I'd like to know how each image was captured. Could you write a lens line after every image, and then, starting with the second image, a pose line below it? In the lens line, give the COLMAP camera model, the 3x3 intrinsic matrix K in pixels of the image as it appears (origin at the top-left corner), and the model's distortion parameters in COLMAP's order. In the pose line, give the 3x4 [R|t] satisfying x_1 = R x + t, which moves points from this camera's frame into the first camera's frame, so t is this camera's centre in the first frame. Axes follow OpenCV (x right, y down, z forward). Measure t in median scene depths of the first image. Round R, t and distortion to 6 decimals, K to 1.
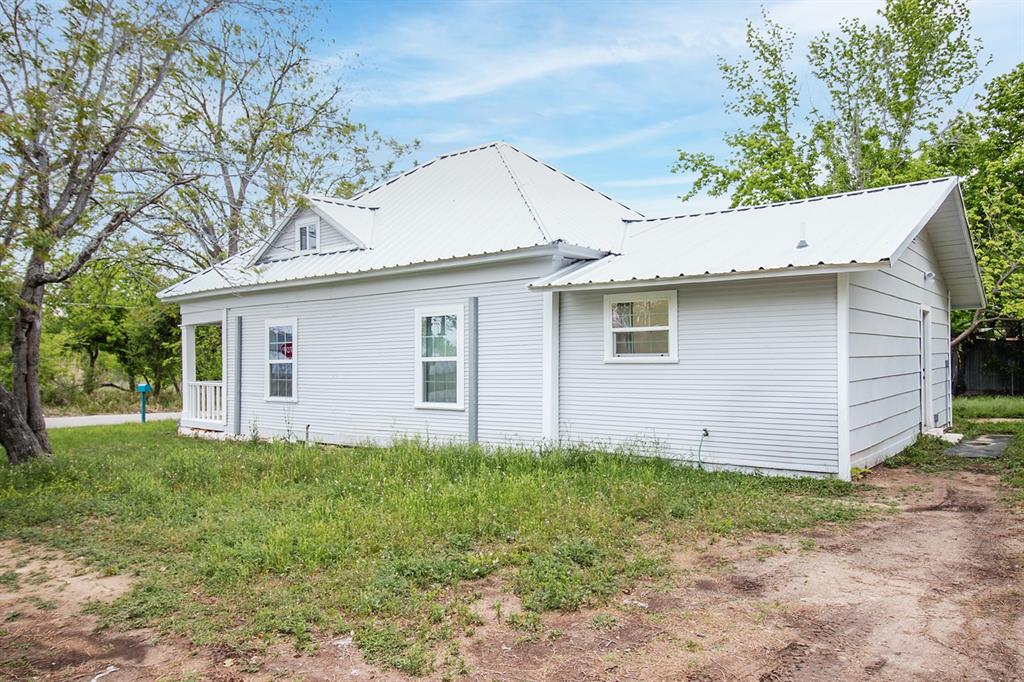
lens RADIAL K [[448.6, 0, 505.3], [0, 448.6, 359.7], [0, 0, 1]] dist [0.000267, -0.000619]
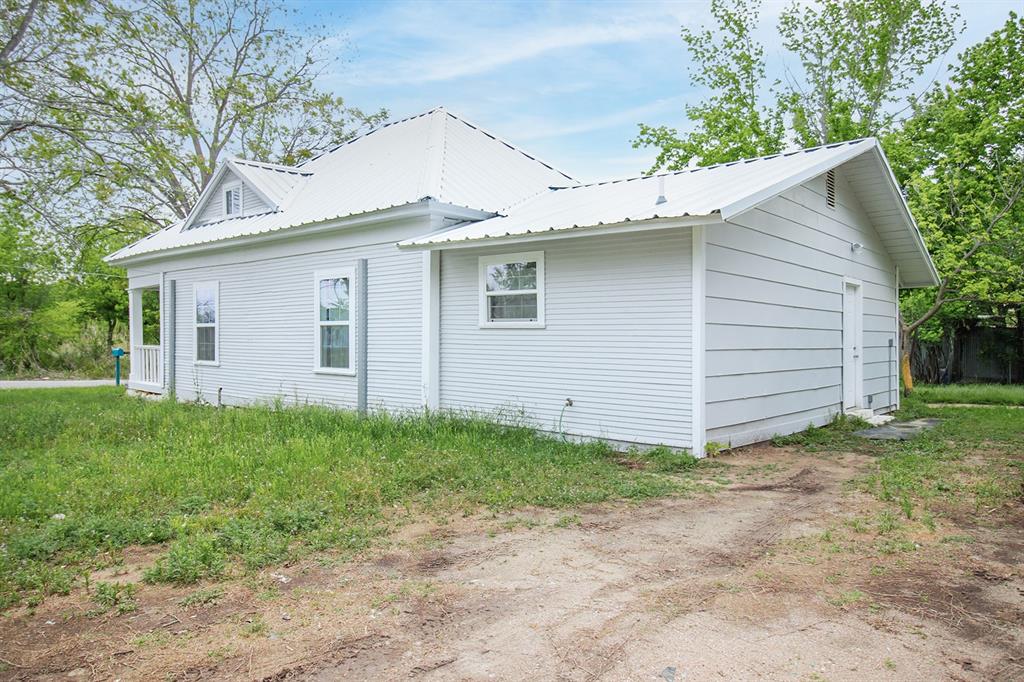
lens RADIAL K [[436.4, 0, 512.0], [0, 436.4, 341.0], [0, 0, 1]] dist [-0.000543, 0.000110]
pose [[0.999138, 0.022905, -0.034615, 0.242671], [-0.022773, 0.999732, 0.004188, 0.022164], [0.034702, -0.003396, 0.999392, 0.054264]]
